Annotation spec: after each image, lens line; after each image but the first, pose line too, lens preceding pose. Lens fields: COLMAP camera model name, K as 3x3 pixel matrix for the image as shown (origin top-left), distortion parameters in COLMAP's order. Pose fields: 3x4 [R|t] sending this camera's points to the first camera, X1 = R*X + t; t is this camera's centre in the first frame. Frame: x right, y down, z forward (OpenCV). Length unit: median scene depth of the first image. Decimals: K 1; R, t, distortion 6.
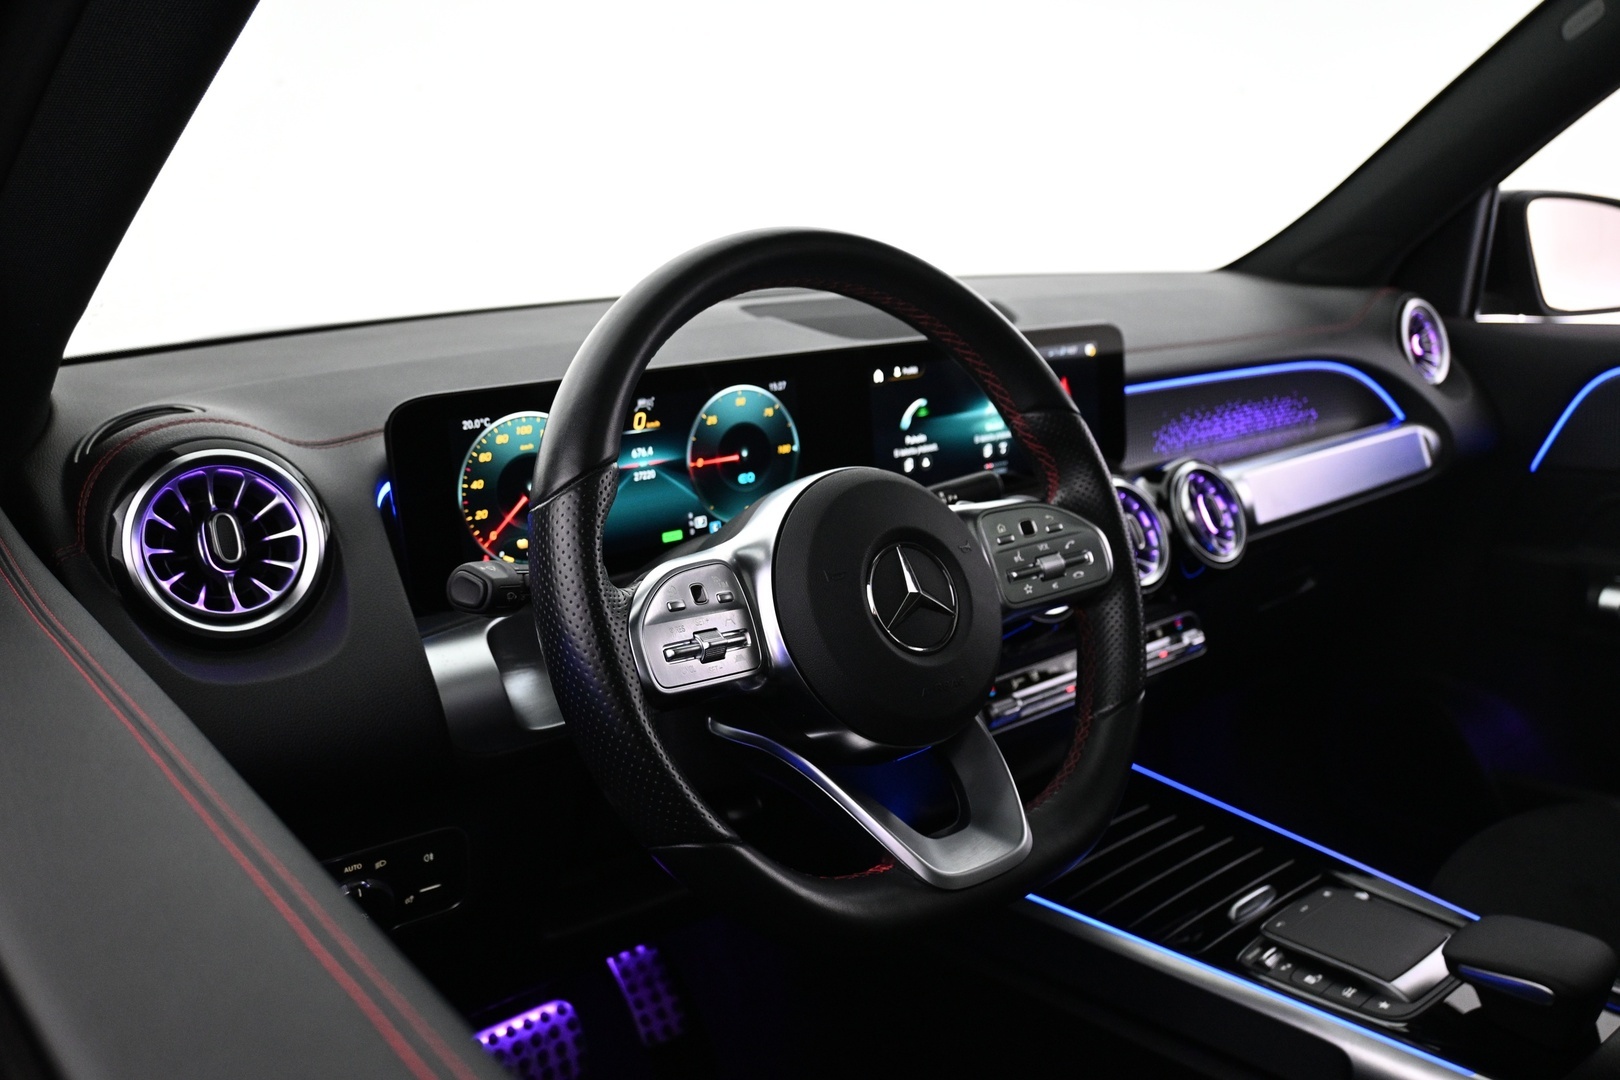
lens RADIAL K [[1375.0, 0, 811.8], [0, 1375.0, 534.5], [0, 0, 1]] dist [-0.011387, -0.001562]
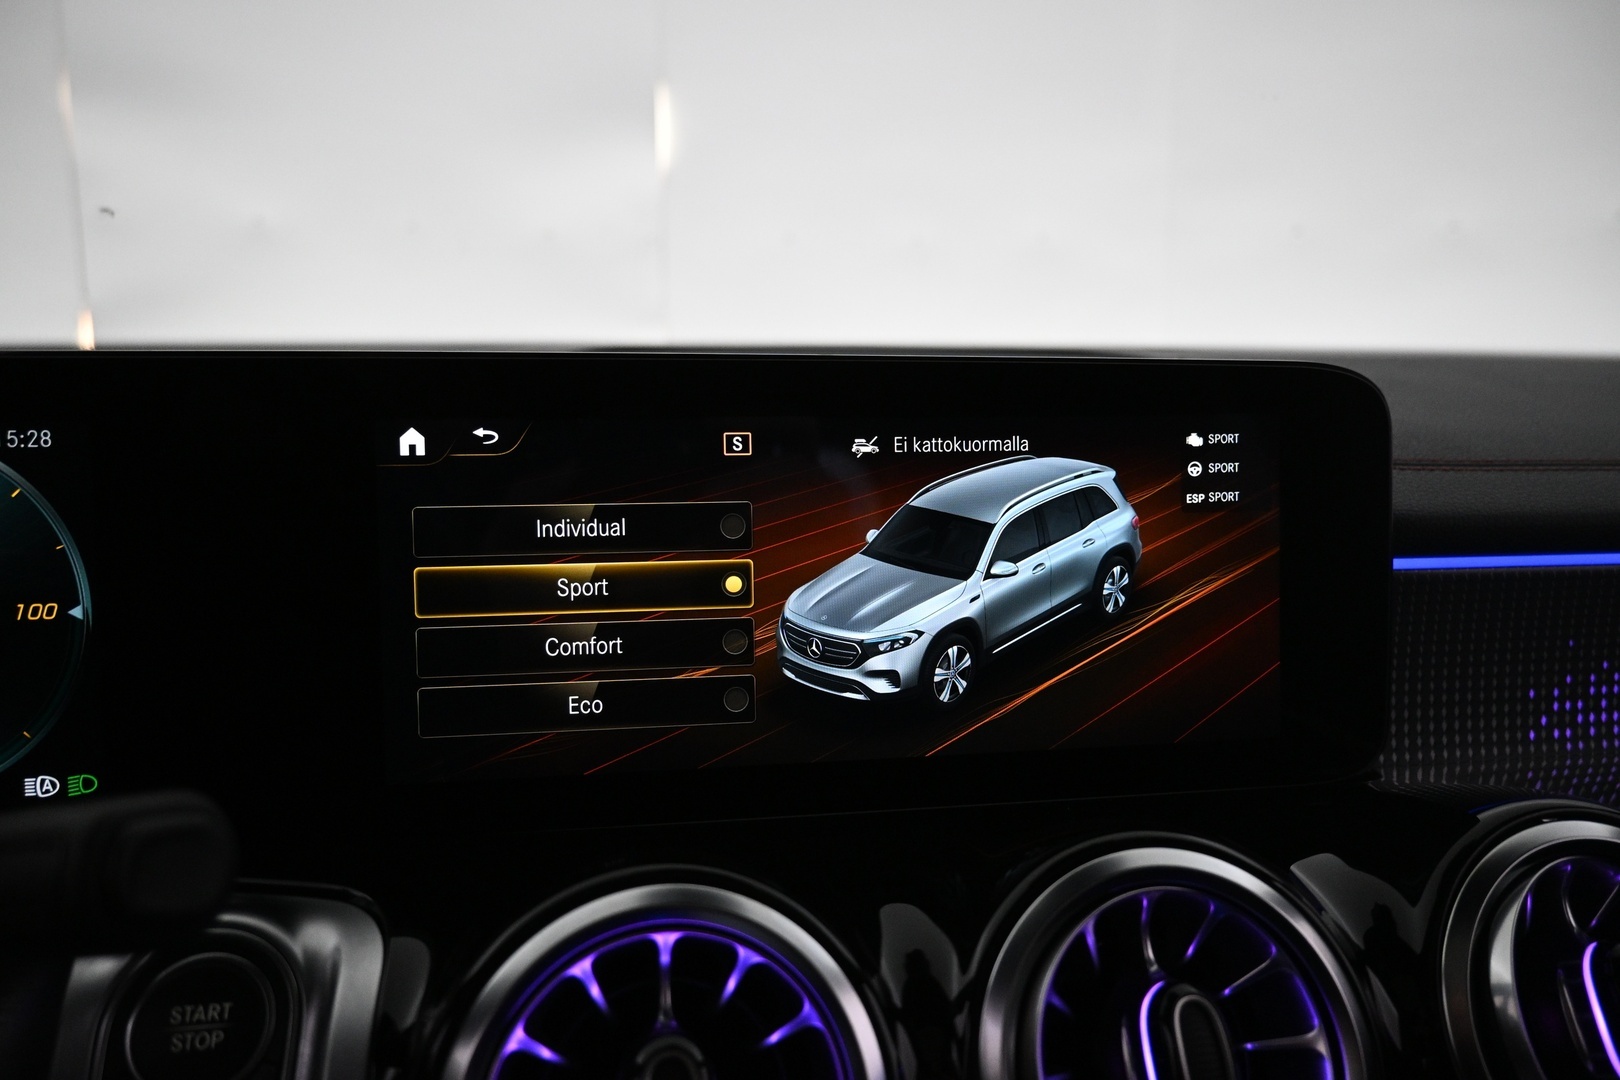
lens RADIAL K [[1102.0, 0, 805.3], [0, 1102.0, 530.5], [0, 0, 1]] dist [-0.002481, 0.000735]
pose [[0.855649, 0.076771, -0.511831, 0.317099], [-0.134062, 0.988061, -0.075914, -0.092690], [0.499892, 0.133573, 0.855725, 0.887899]]
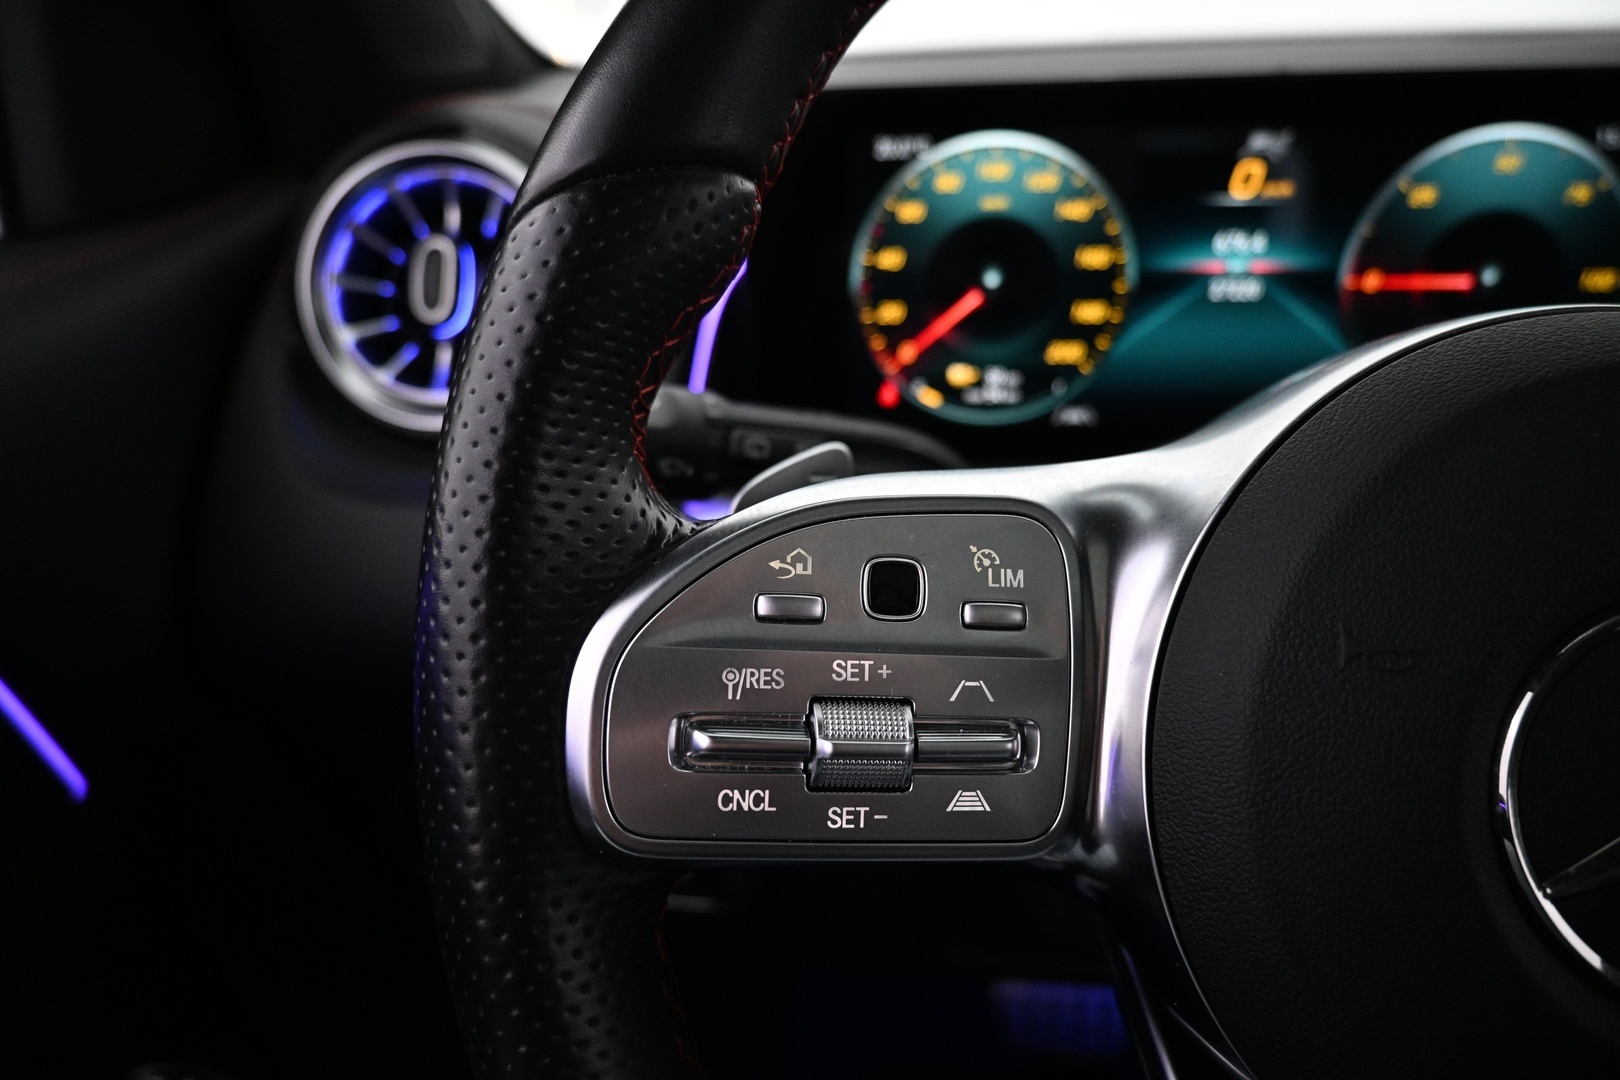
lens RADIAL K [[1102.0, 0, 791.7], [0, 1102.0, 545.6], [0, 0, 1]] dist [-0.002481, 0.000735]
pose [[0.717205, 0.263218, -0.645239, 0.051163], [-0.161216, 0.963474, 0.213842, -0.011220], [0.677957, -0.049346, 0.733443, 0.557309]]
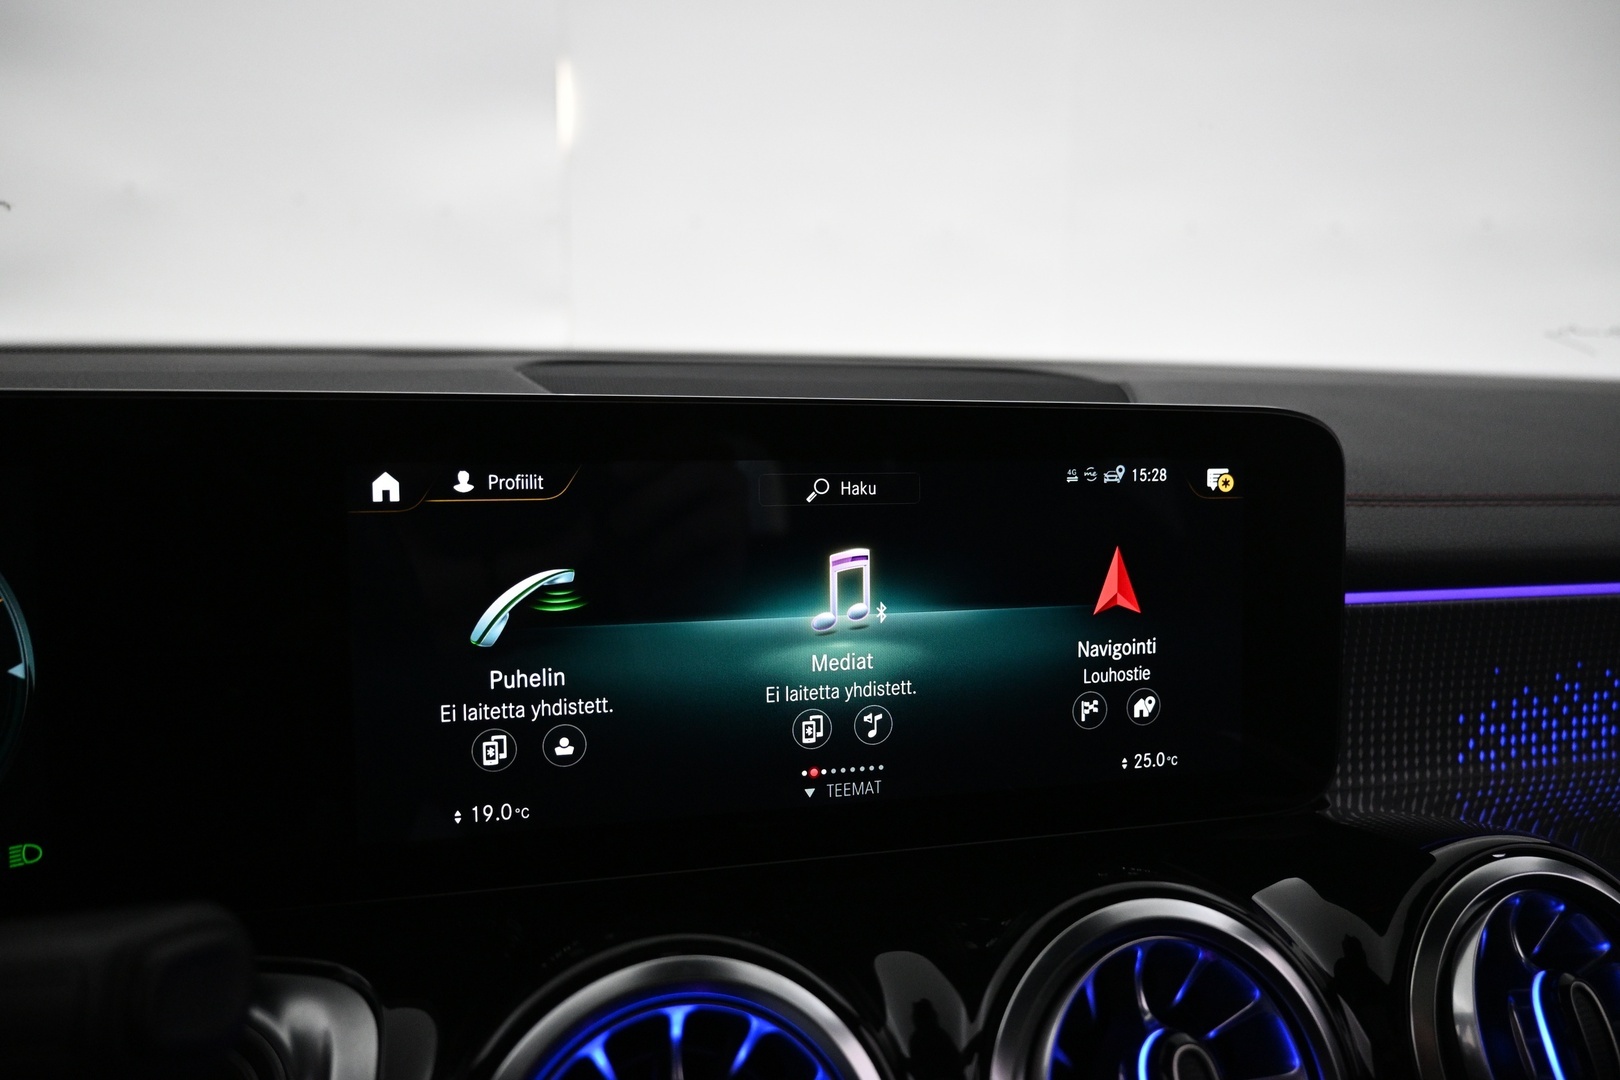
lens RADIAL K [[1102.0, 0, 808.6], [0, 1102.0, 533.9], [0, 0, 1]] dist [-0.002481, 0.000735]
pose [[0.900220, 0.089002, -0.426243, 0.290865], [-0.130296, 0.989095, -0.068654, -0.108582], [0.415484, 0.117341, 0.902000, 0.875656]]
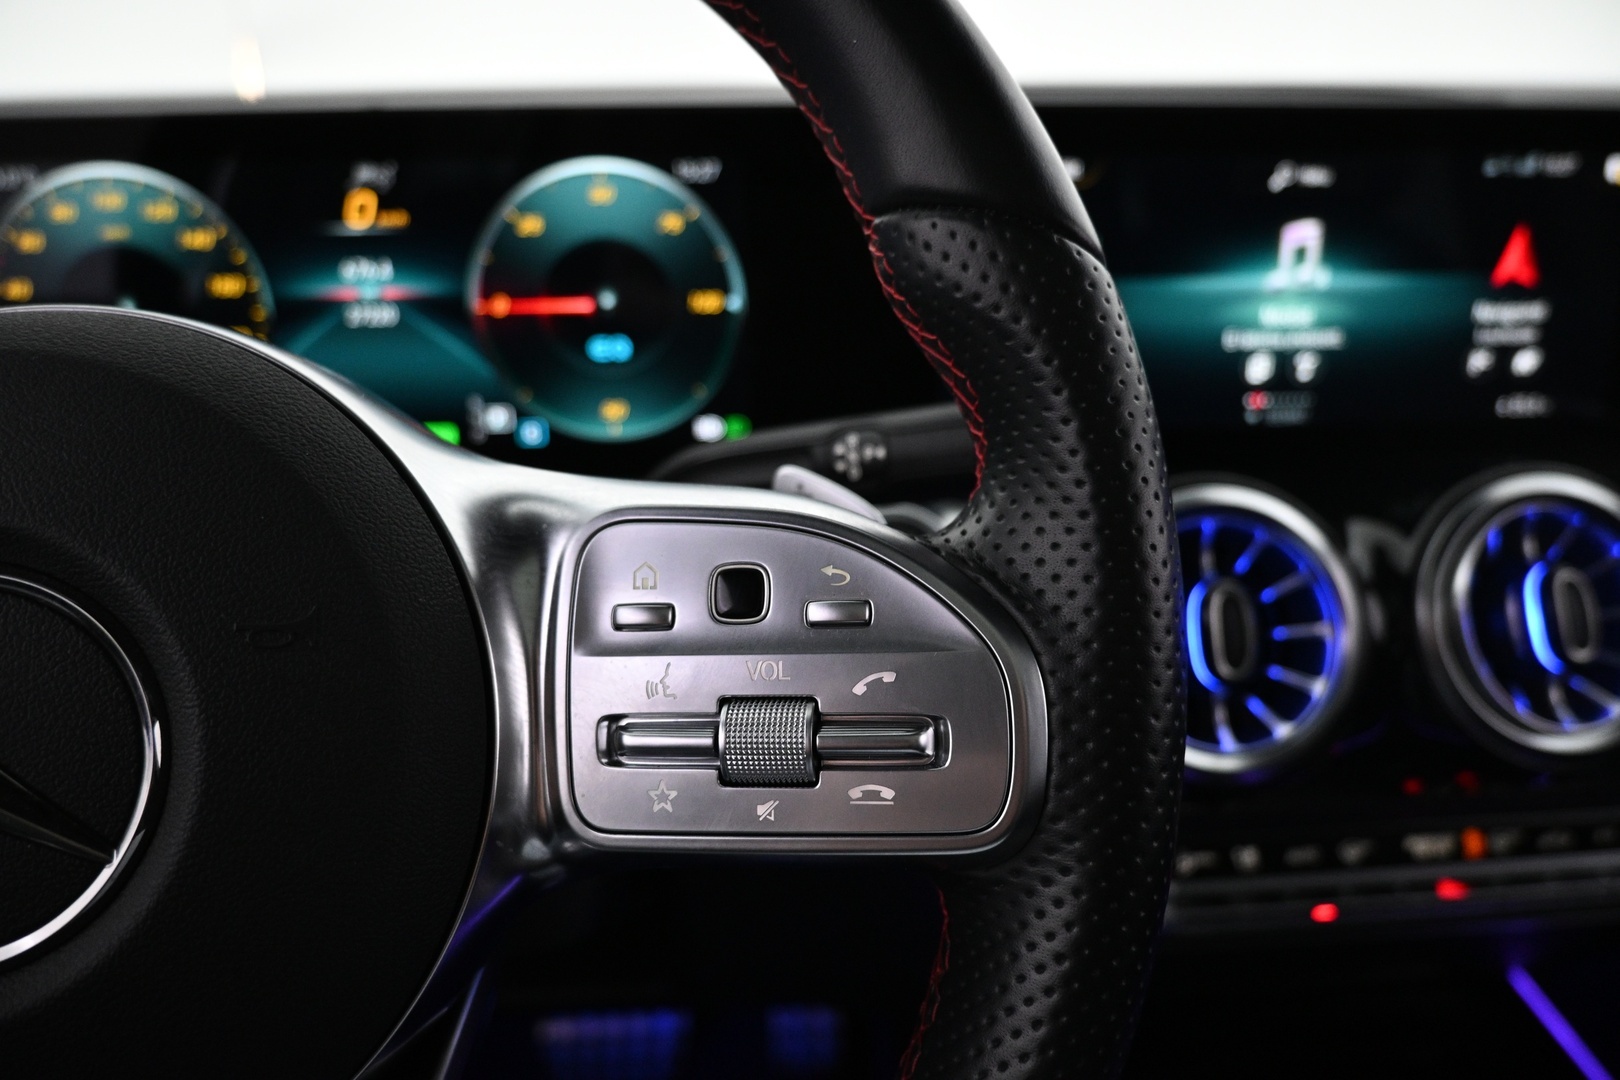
lens RADIAL K [[1102.0, 0, 816.9], [0, 1102.0, 530.9], [0, 0, 1]] dist [-0.002481, 0.000735]
pose [[0.814323, 0.219025, -0.537499, 0.261614], [-0.146769, 0.973675, 0.174403, -0.059523], [0.561548, -0.063132, 0.825032, 0.714078]]
